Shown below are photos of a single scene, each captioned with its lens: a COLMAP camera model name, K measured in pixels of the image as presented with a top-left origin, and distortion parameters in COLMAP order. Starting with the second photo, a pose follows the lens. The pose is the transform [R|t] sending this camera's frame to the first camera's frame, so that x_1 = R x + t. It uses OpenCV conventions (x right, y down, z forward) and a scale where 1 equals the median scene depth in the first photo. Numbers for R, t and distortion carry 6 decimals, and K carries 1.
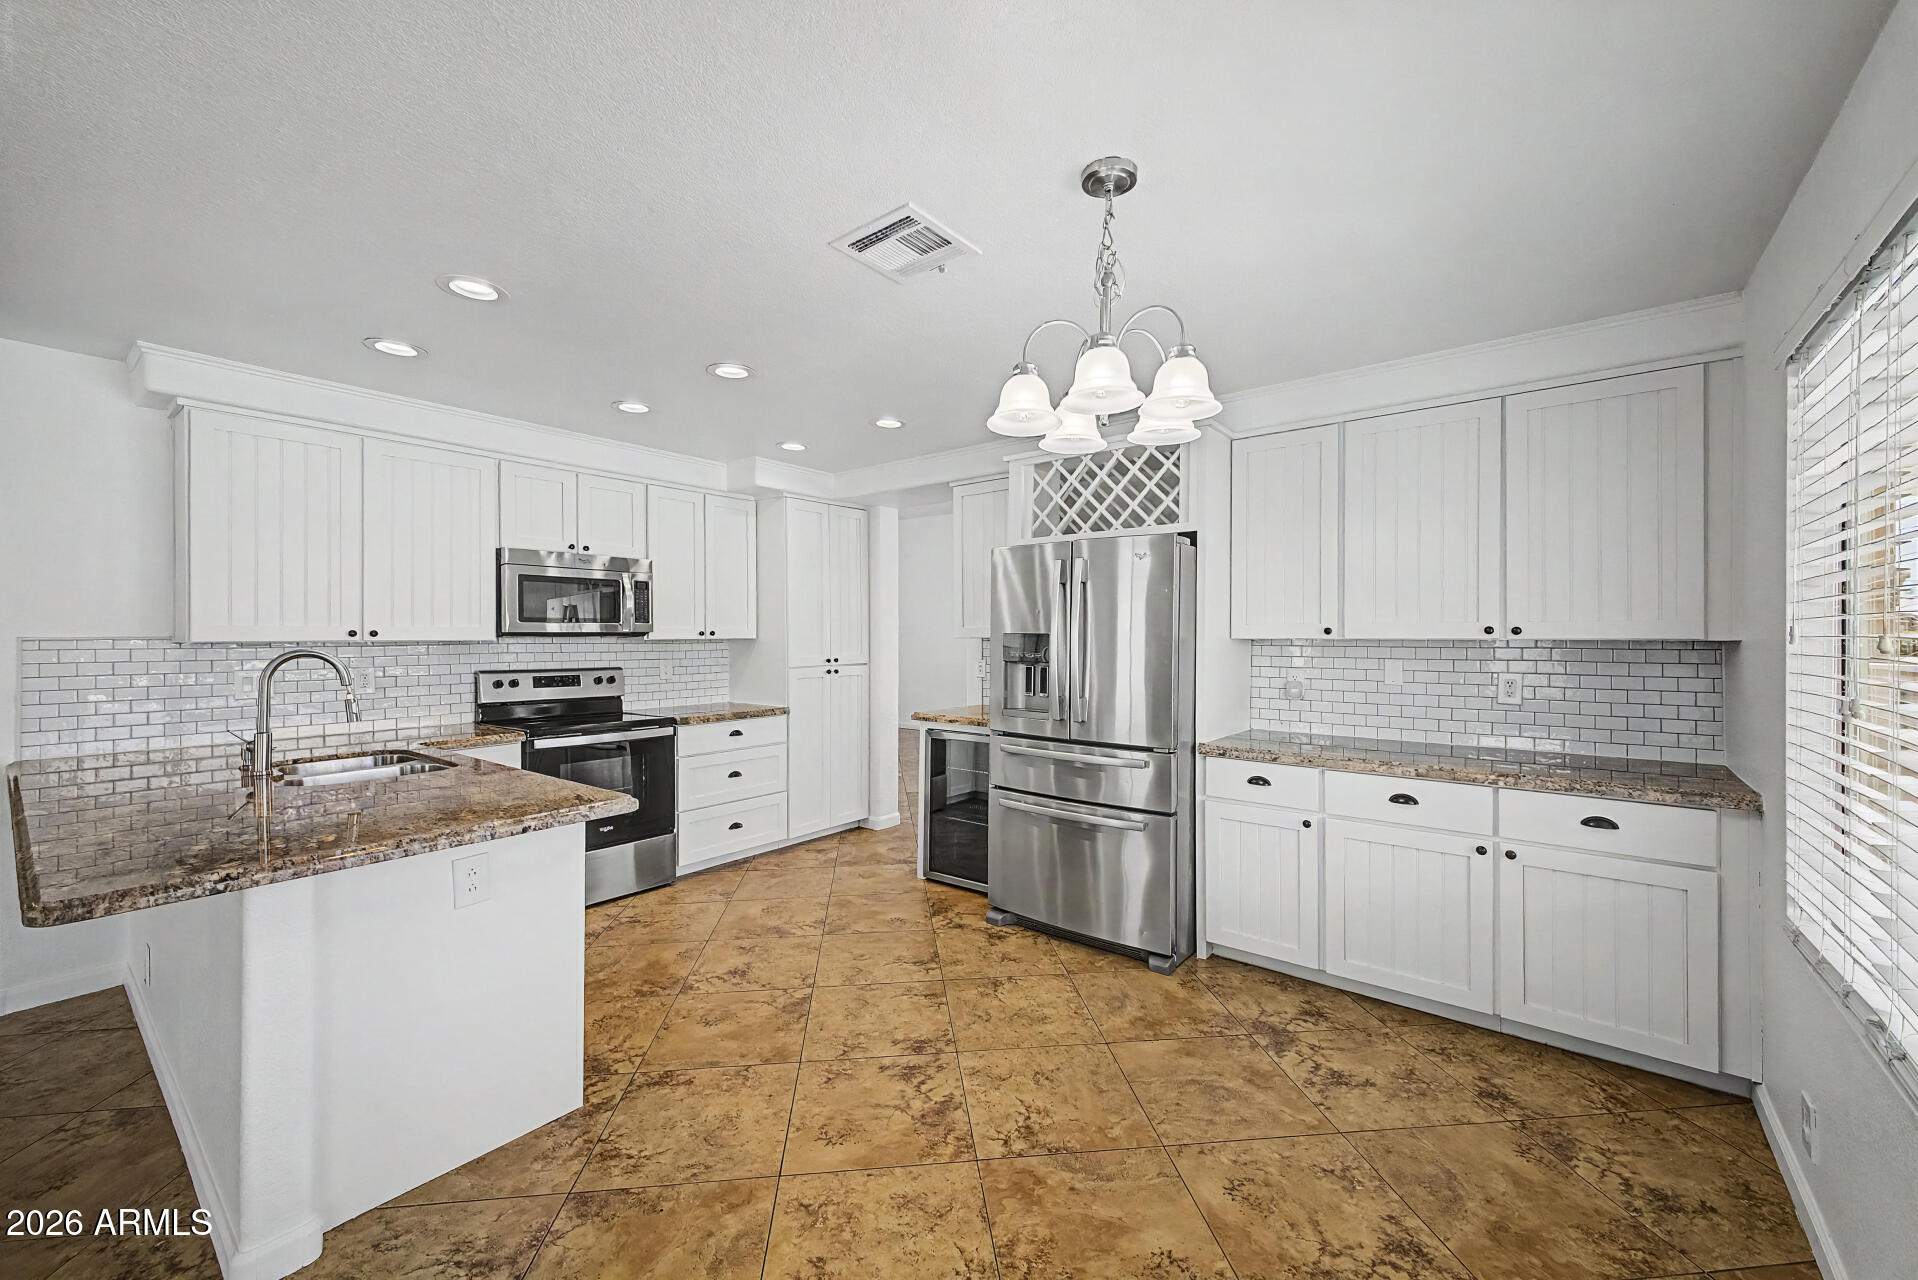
lens RADIAL K [[763.7, 0, 956.5], [0, 763.7, 639.1], [0, 0, 1]] dist [0.009343, -0.000402]
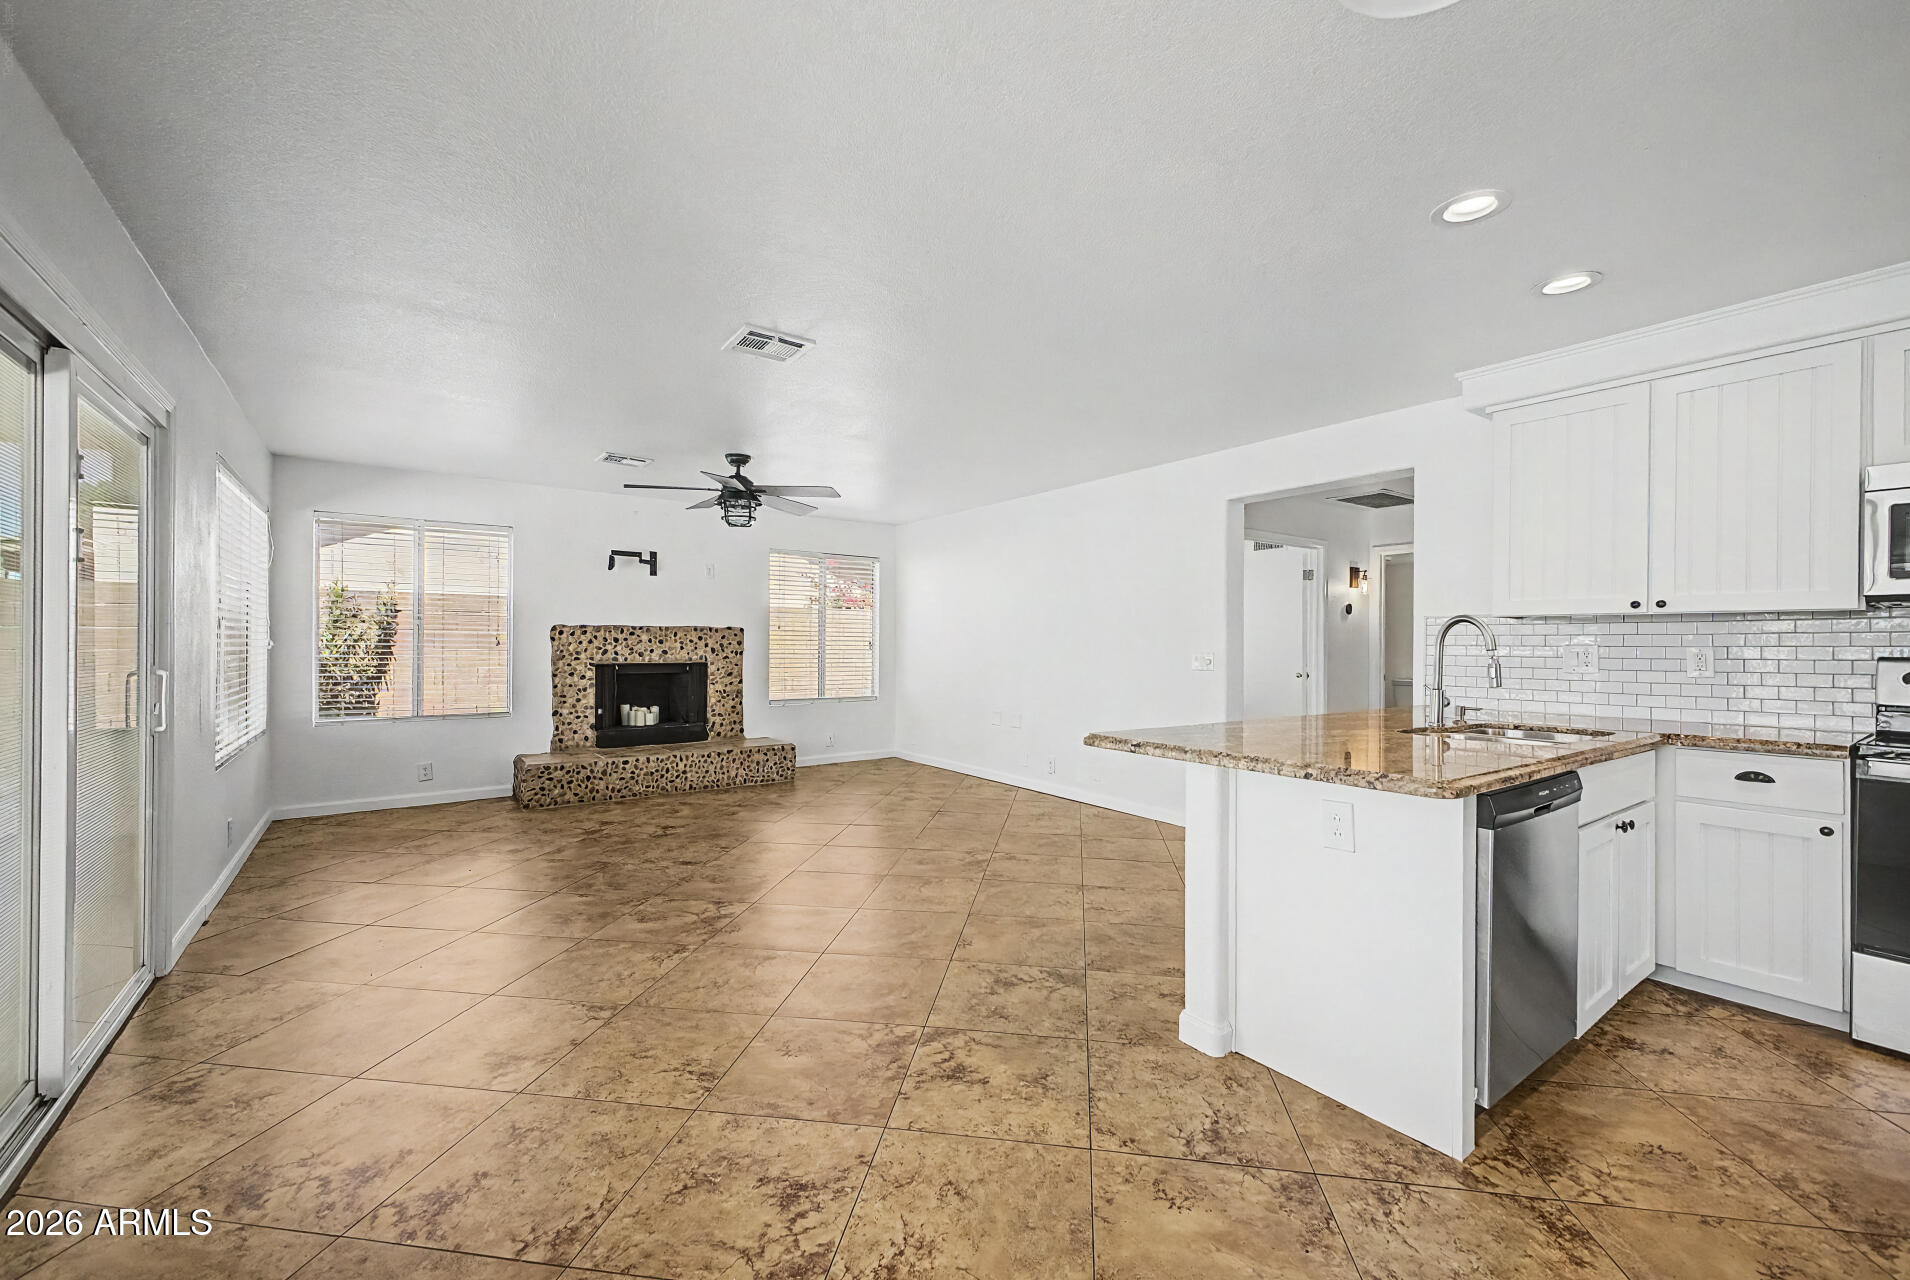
lens RADIAL K [[760.5, 0, 952.5], [0, 760.5, 639.1], [0, 0, 1]] dist [0.009343, -0.000402]
pose [[-0.262844, -0.004937, -0.964826, 0.384414], [-0.013628, 0.999906, -0.001404, 0.059103], [0.964742, 0.012779, -0.262887, 0.609394]]
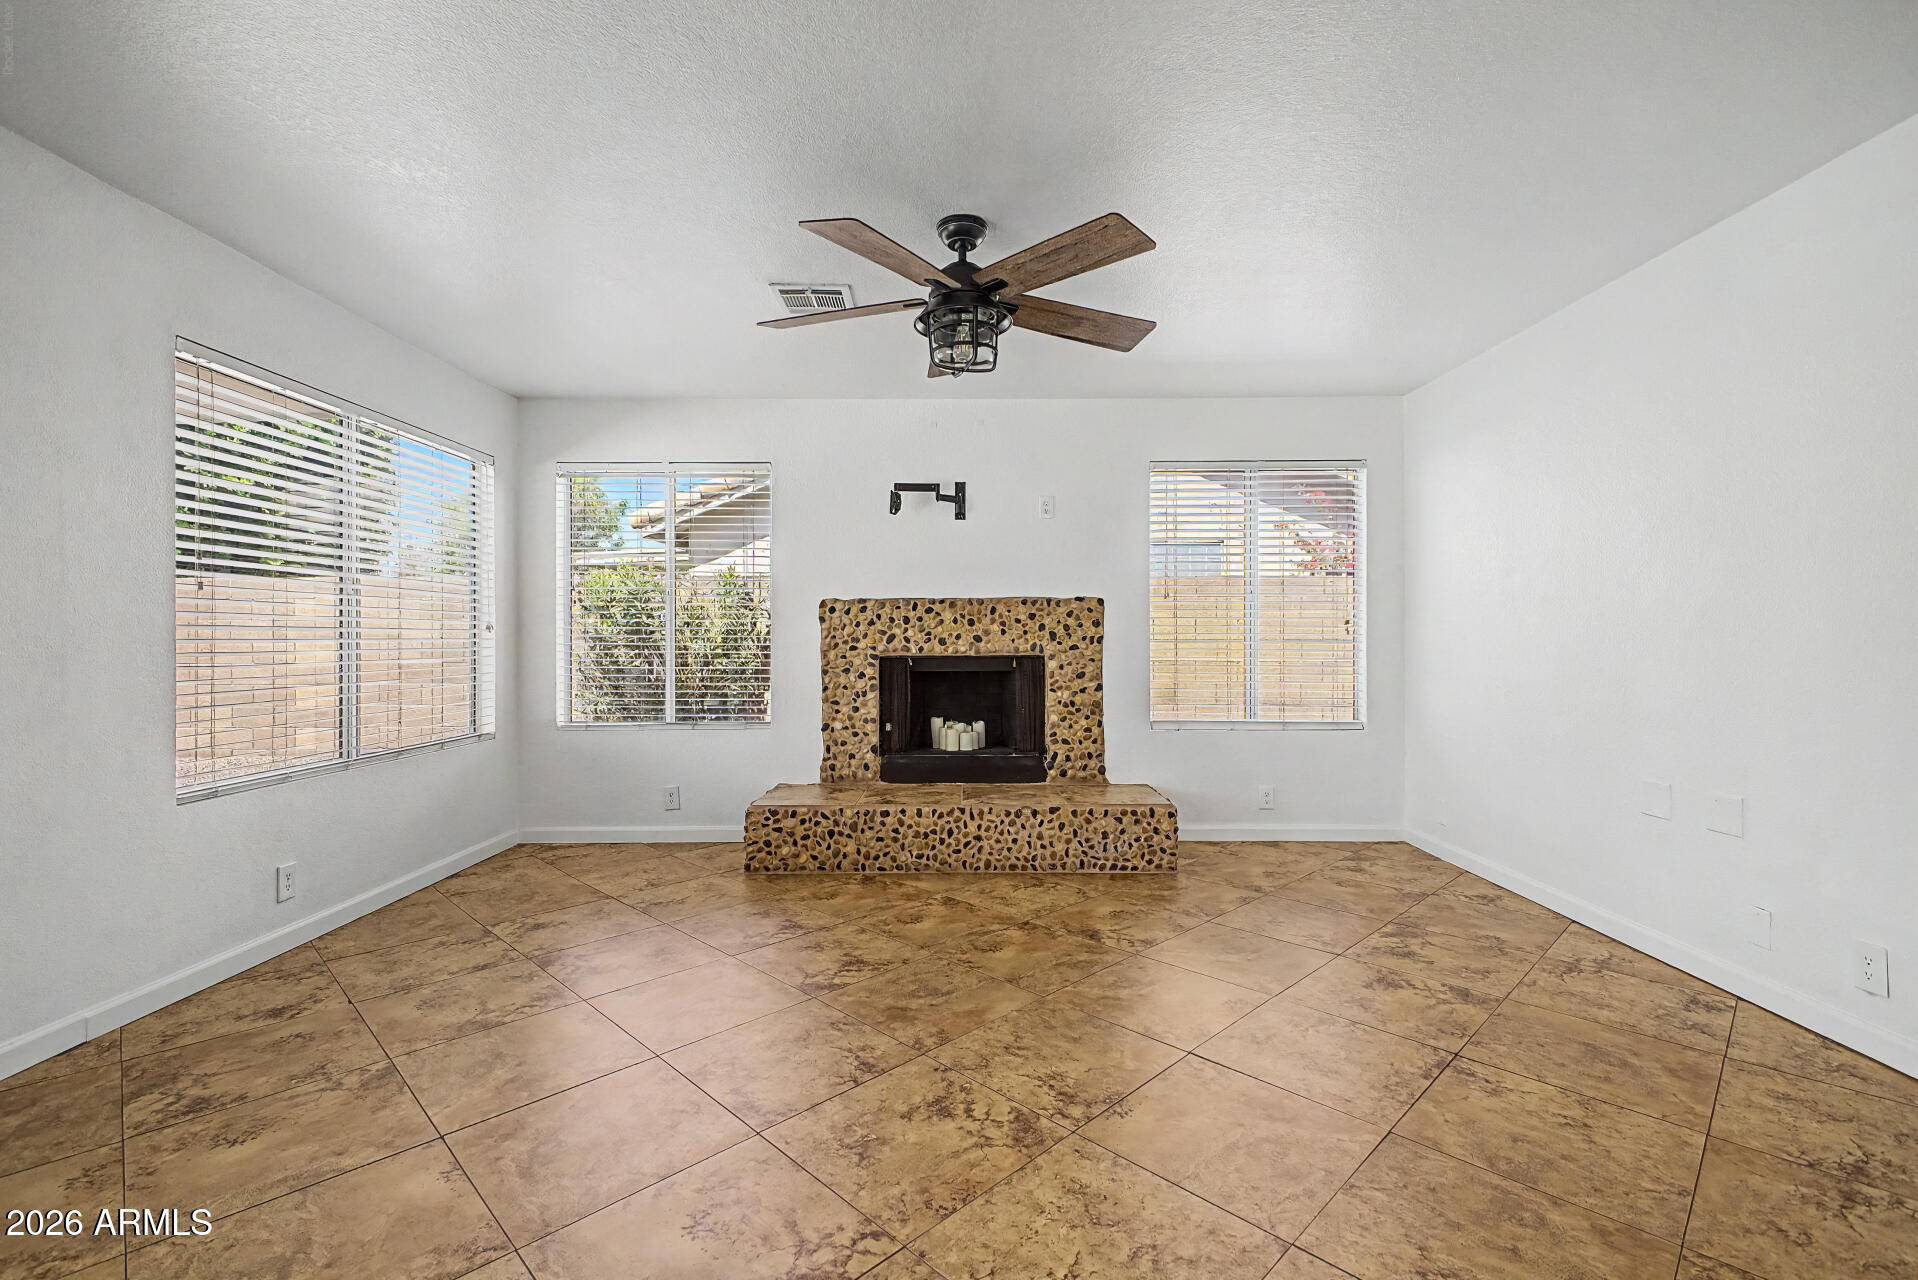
lens RADIAL K [[851.1, 0, 959.0], [0, 851.1, 640.0], [0, 0, 1]] dist [0.017955, -0.000191]
pose [[-0.776998, 0.004058, -0.629490, -0.745735], [-0.003029, 0.999944, 0.010186, 0.100199], [0.629496, 0.009822, -0.776942, 0.373735]]
